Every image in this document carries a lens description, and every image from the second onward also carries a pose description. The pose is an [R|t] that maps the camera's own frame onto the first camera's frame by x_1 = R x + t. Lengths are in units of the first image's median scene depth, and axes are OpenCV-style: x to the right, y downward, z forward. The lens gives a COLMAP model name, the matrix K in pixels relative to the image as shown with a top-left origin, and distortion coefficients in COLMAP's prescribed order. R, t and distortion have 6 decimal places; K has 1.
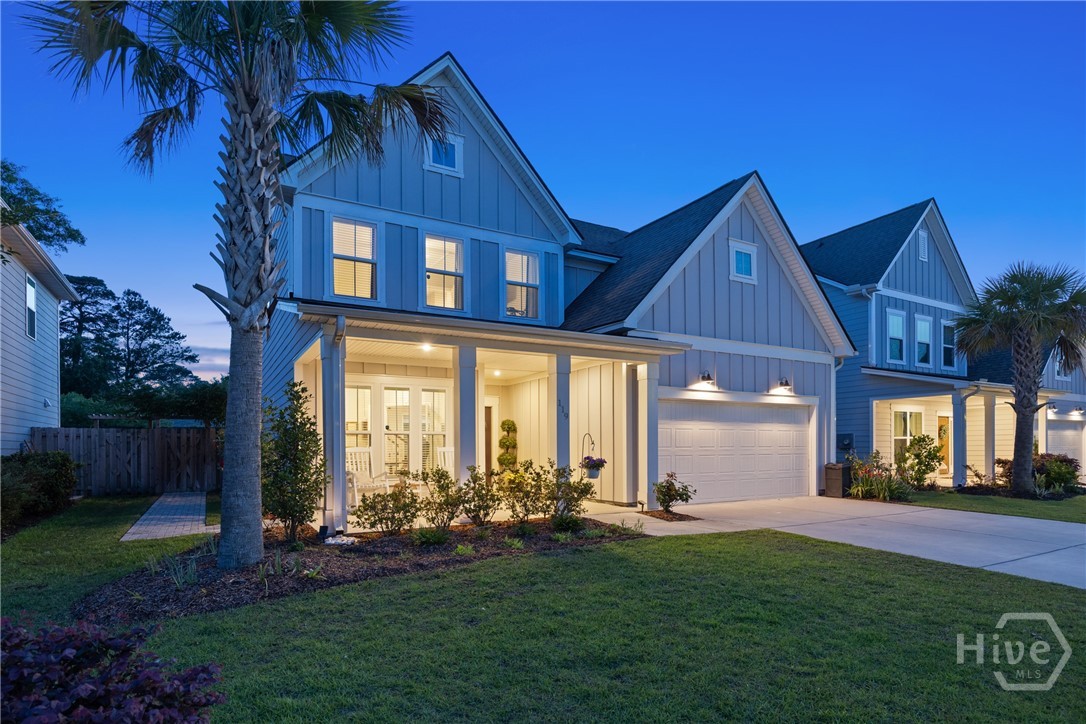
lens RADIAL K [[563.5, 0, 542.4], [0, 563.5, 368.7], [0, 0, 1]] dist [-0.006030, -0.000678]
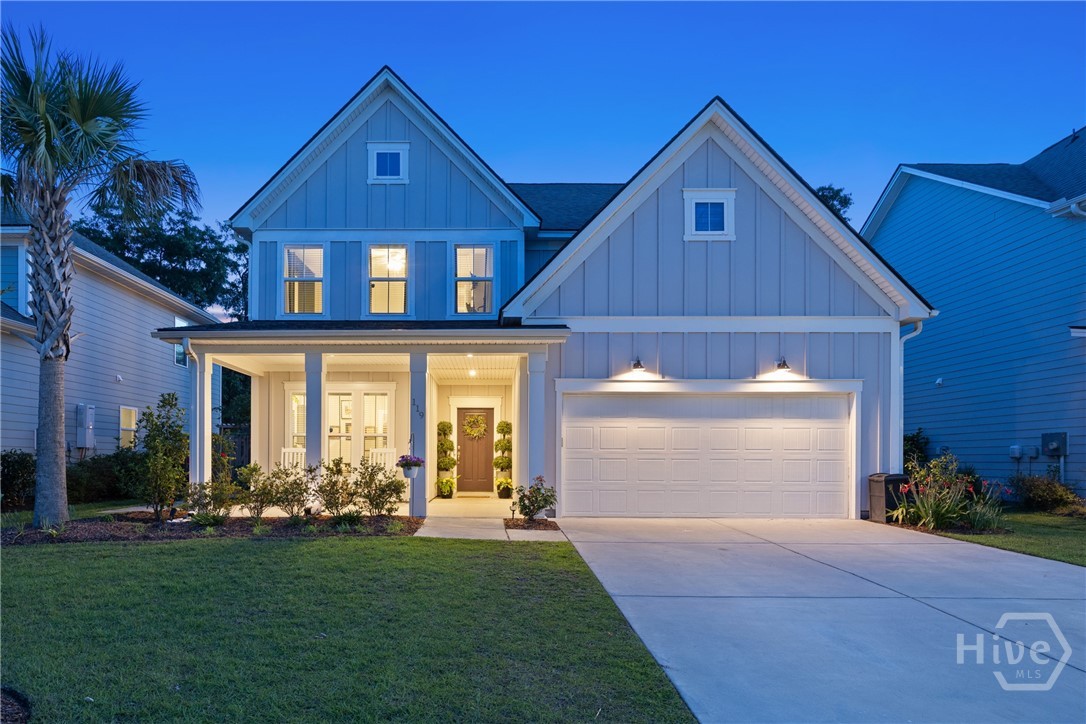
lens RADIAL K [[666.2, 0, 542.1], [0, 666.2, 357.3], [0, 0, 1]] dist [0.002843, 0.000217]
pose [[0.864347, -0.068570, -0.498199, 0.644633], [0.061626, 0.997636, -0.030394, 0.025239], [0.499106, -0.004431, 0.866530, 0.079020]]
